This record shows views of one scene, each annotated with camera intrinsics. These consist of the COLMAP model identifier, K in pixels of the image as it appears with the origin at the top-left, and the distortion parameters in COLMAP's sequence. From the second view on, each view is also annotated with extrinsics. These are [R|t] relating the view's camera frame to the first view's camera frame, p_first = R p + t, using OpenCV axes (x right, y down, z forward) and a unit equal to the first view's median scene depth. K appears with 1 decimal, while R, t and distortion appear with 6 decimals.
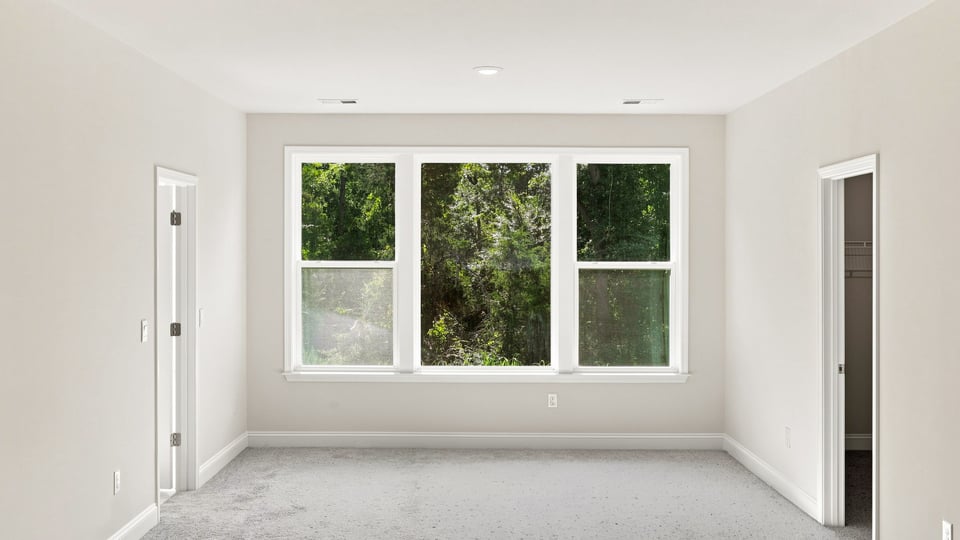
lens RADIAL K [[936.8, 0, 480.3], [0, 936.8, 266.4], [0, 0, 1]] dist [0.011829, 0.000000]
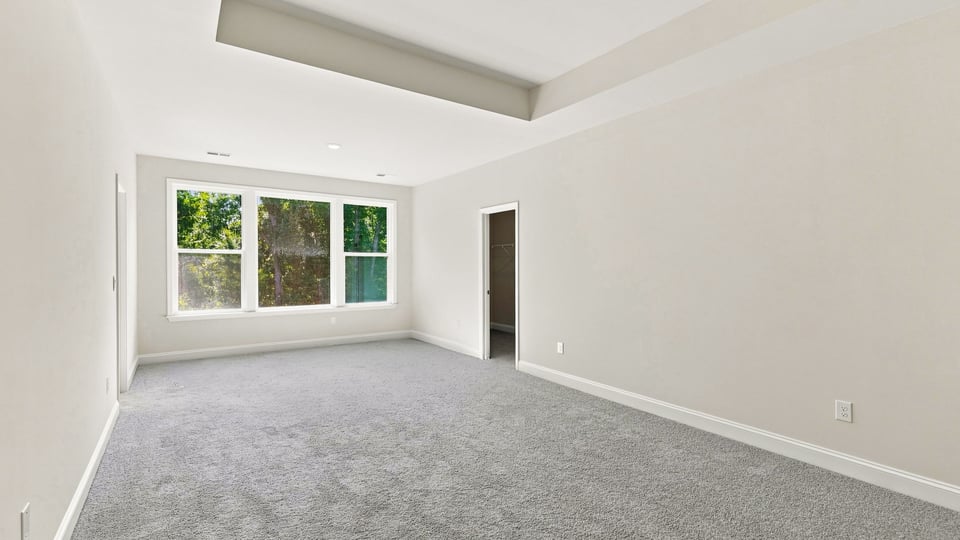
lens RADIAL K [[417.2, 0, 481.6], [0, 417.2, 268.6], [0, 0, 1]] dist [0.010568, -0.001130]
pose [[0.830716, -0.008130, 0.556638, -0.156453], [0.006383, 0.999967, 0.005079, 0.028794], [-0.556660, -0.000666, 0.830740, 0.080328]]
